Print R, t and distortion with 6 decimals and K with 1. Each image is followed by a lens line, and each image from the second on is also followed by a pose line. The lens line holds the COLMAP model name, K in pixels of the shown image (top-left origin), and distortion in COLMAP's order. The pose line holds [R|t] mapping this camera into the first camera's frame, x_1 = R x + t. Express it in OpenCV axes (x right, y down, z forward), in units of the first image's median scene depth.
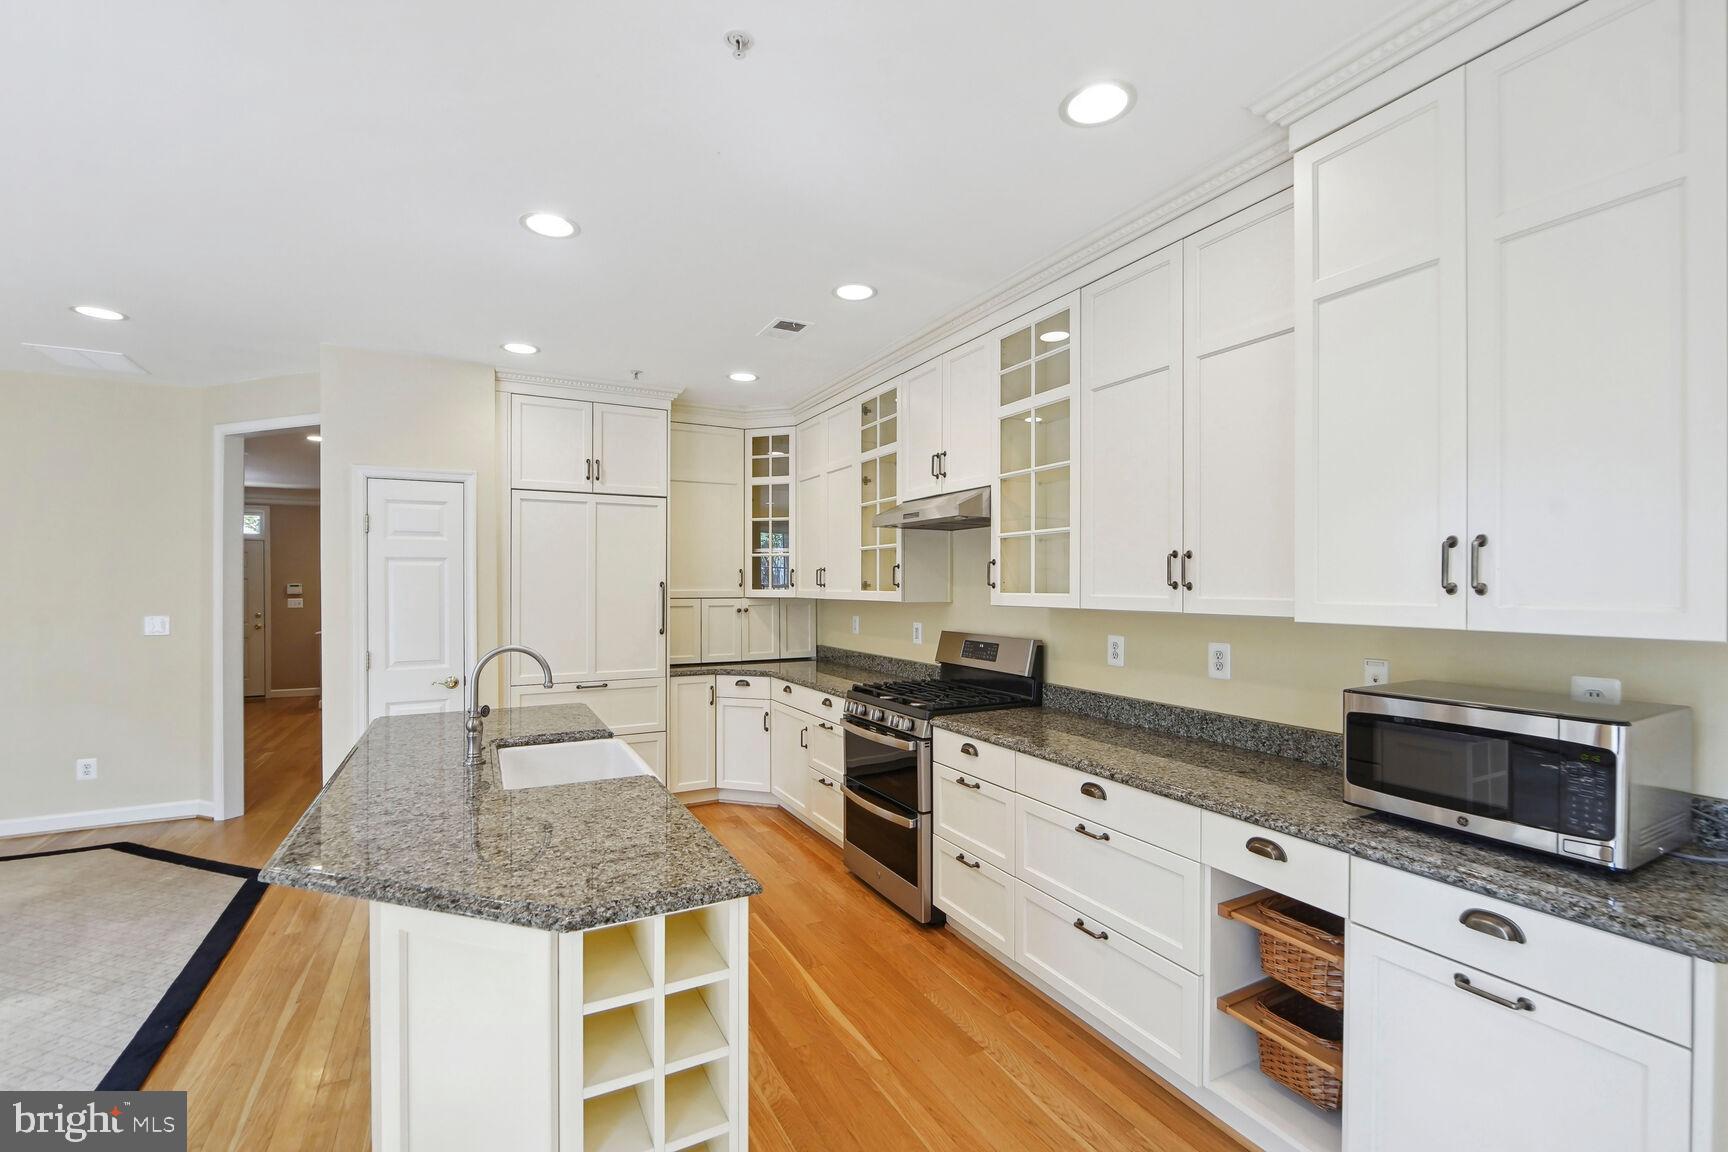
lens RADIAL K [[746.8, 0, 867.5], [0, 746.8, 591.9], [0, 0, 1]] dist [-0.002600, -0.000203]
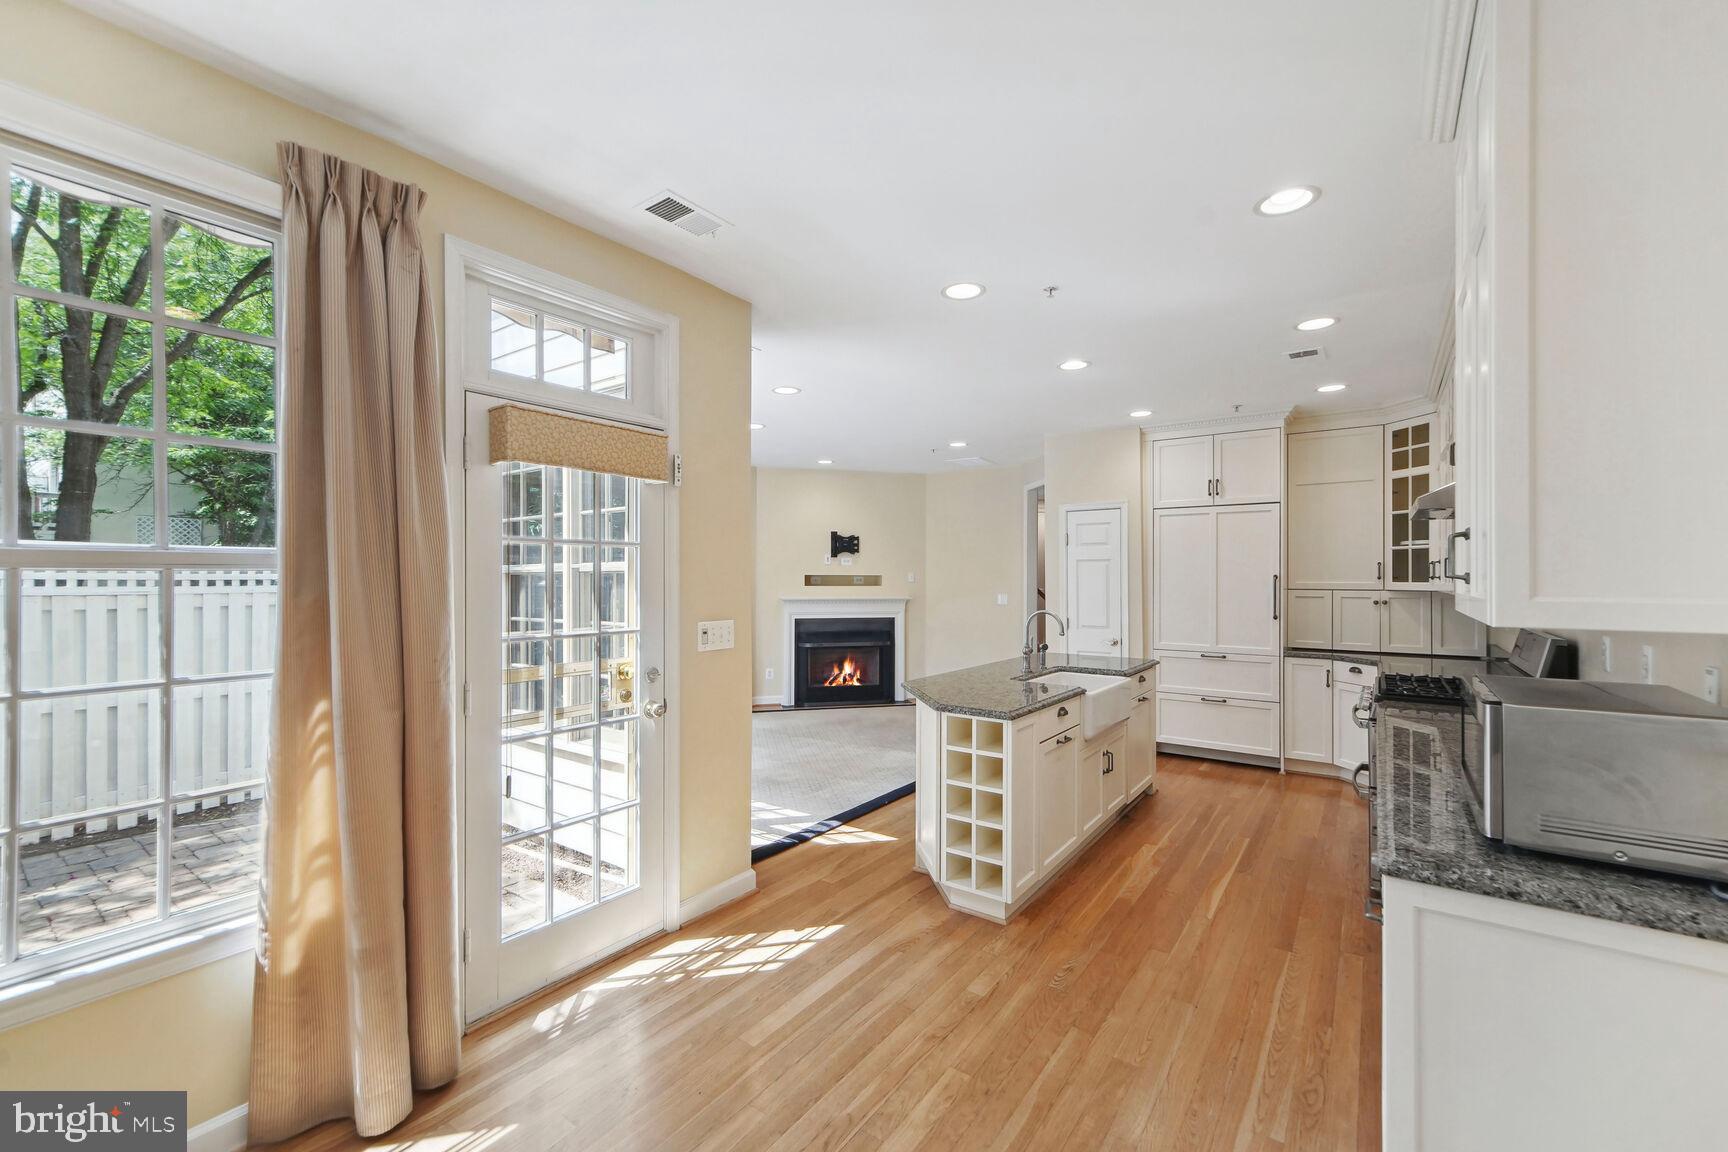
lens RADIAL K [[742.9, 0, 867.5], [0, 742.9, 579.0], [0, 0, 1]] dist [-0.001393, 0.000251]
pose [[0.447307, -0.000420, -0.894381, 0.481416], [-0.010819, 0.999924, -0.005880, 0.006990], [0.894315, 0.012306, 0.447268, -0.093835]]
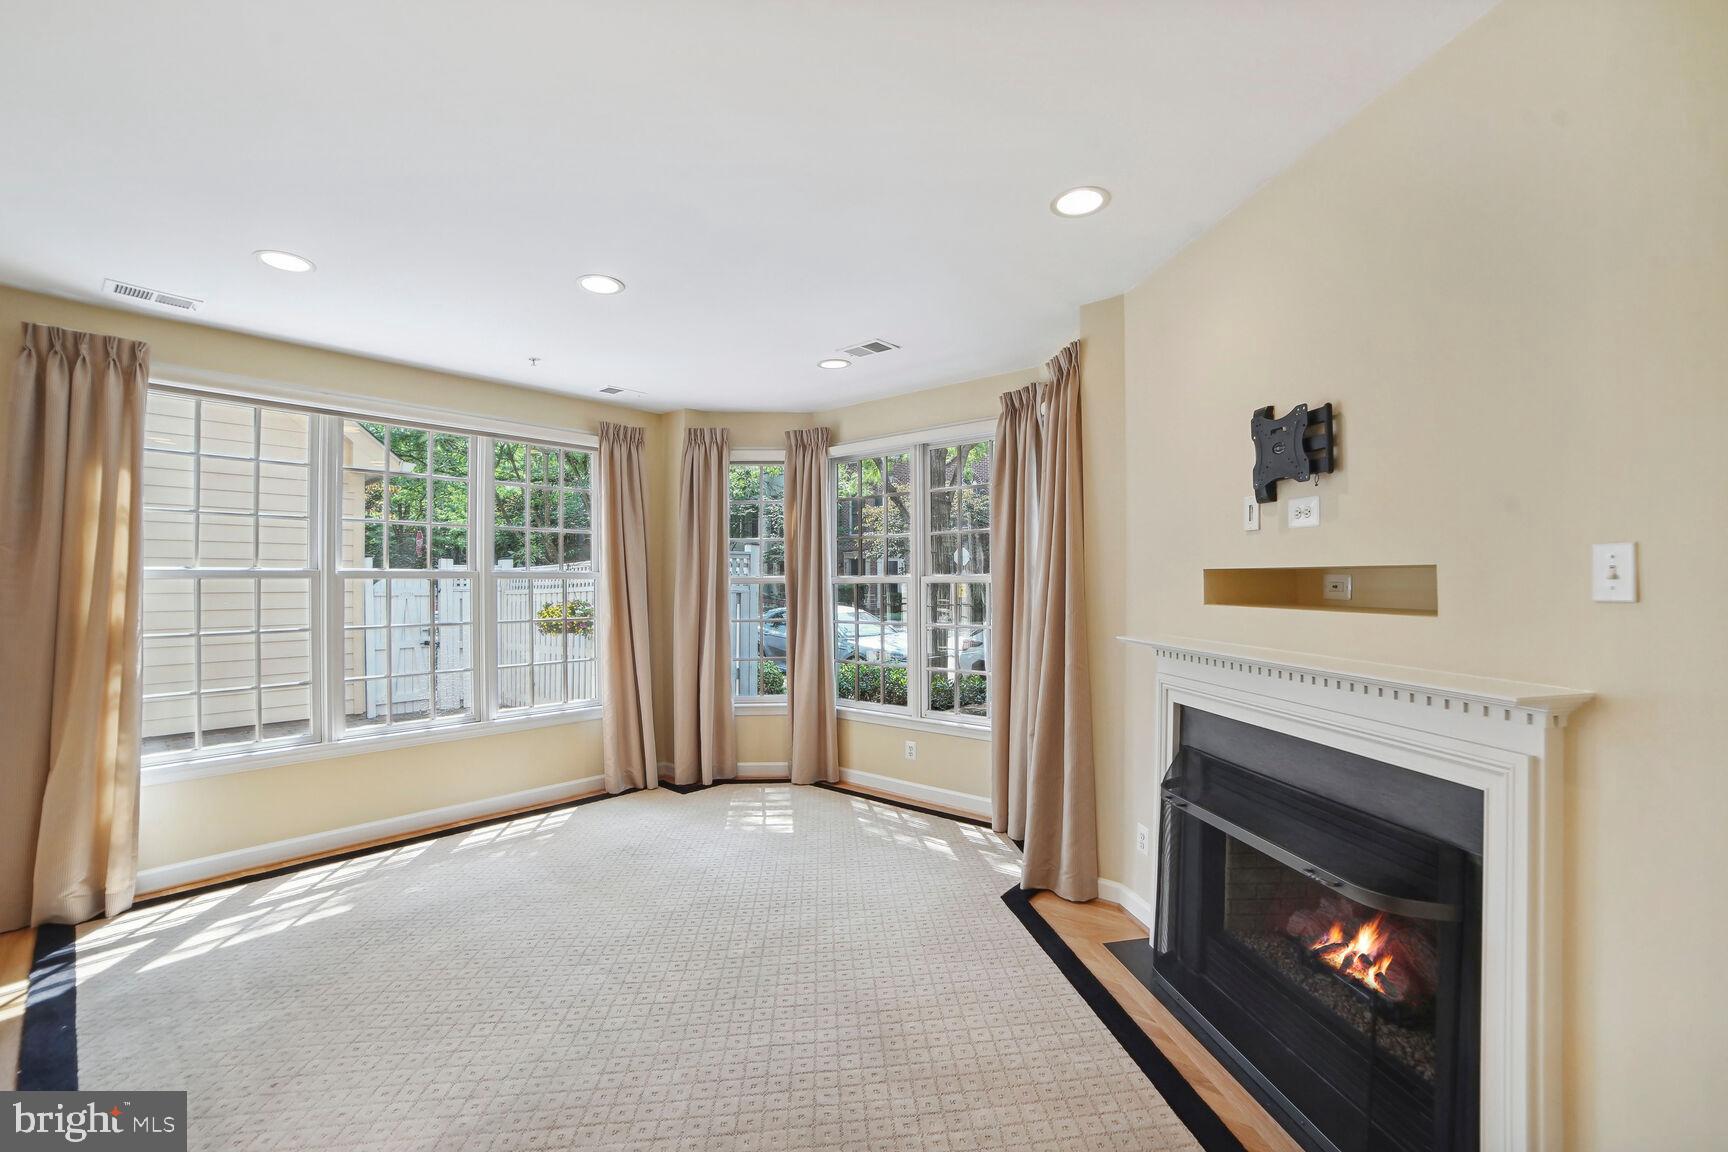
lens RADIAL K [[742.9, 0, 867.5], [0, 742.9, 579.0], [0, 0, 1]] dist [-0.001393, 0.000251]
pose [[-0.941205, 0.005578, -0.337790, -0.794396], [0.001722, 0.999930, 0.011712, -0.011782], [0.337831, 0.010442, -0.941149, 1.049874]]
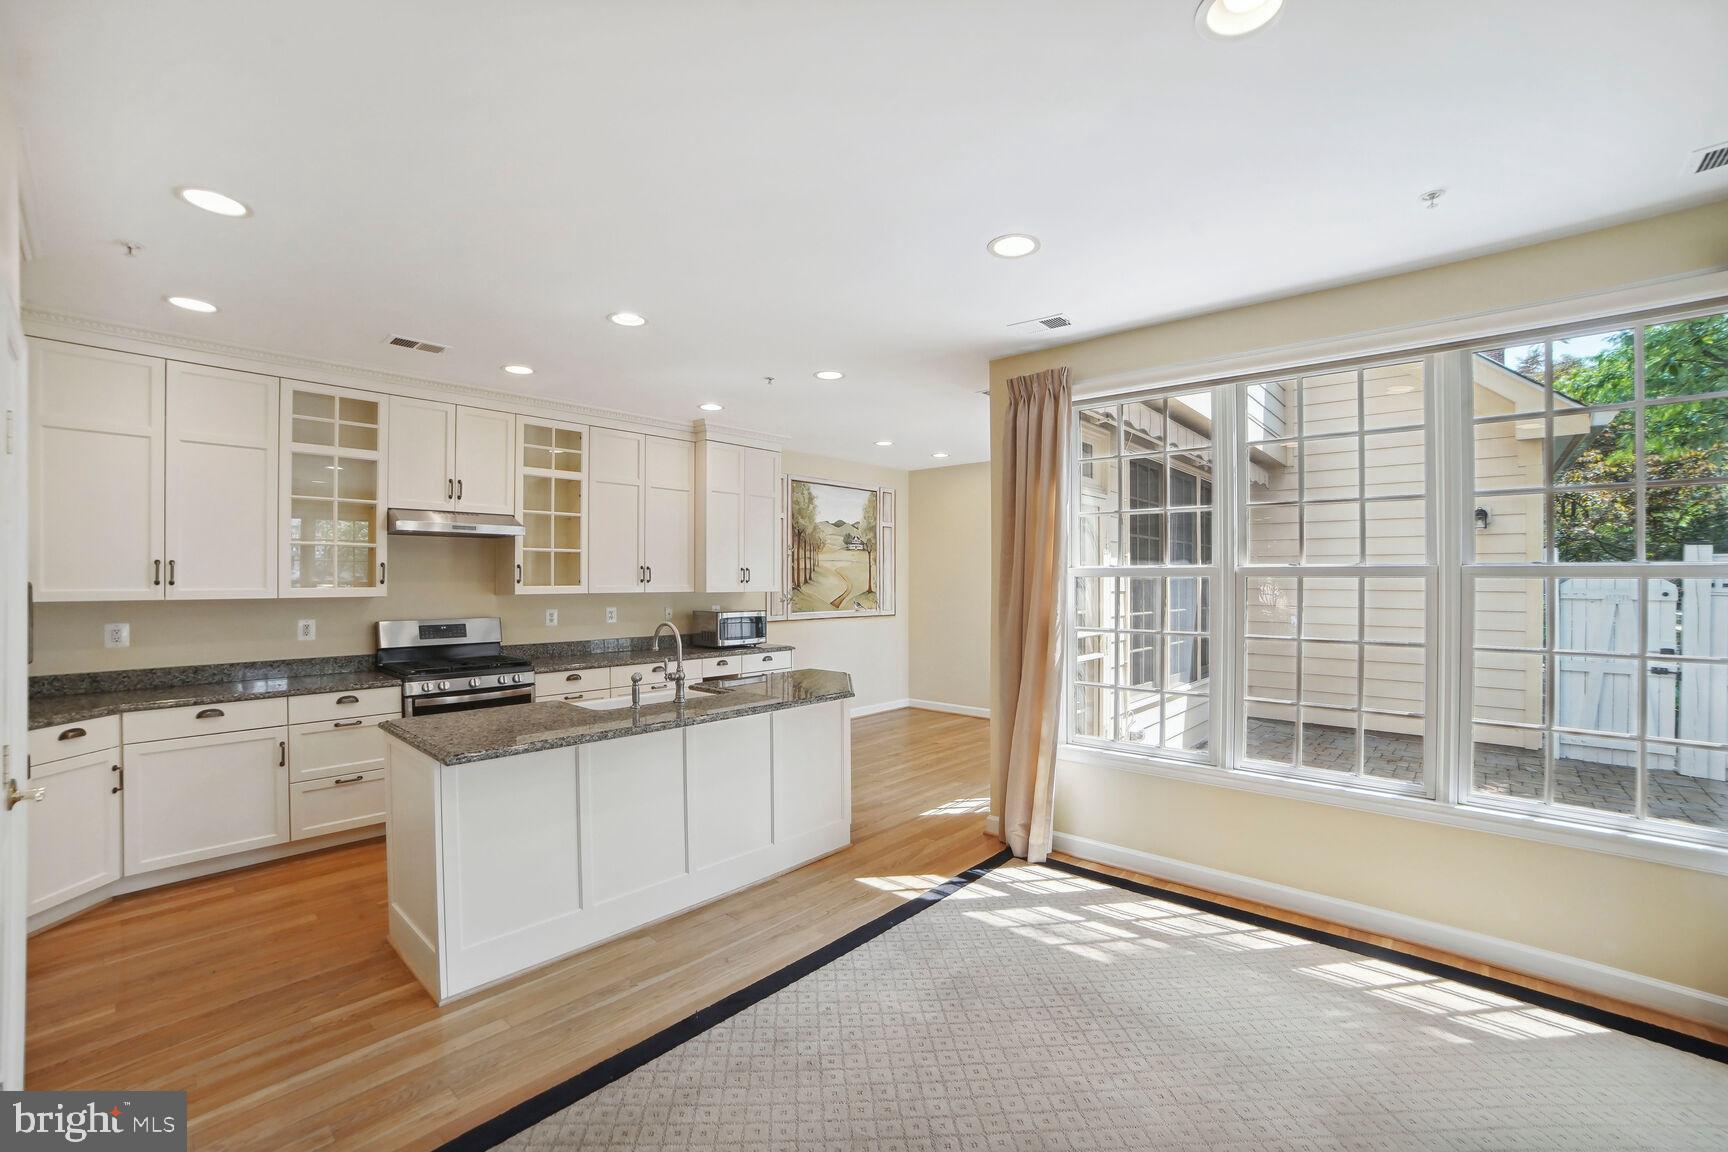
lens RADIAL K [[742.9, 0, 867.5], [0, 742.9, 579.0], [0, 0, 1]] dist [-0.001393, 0.000251]
pose [[-0.348490, 0.002636, 0.937309, -1.068679], [0.011104, 0.999937, 0.001316, -0.005171], [-0.937247, 0.010866, -0.348498, 0.610074]]
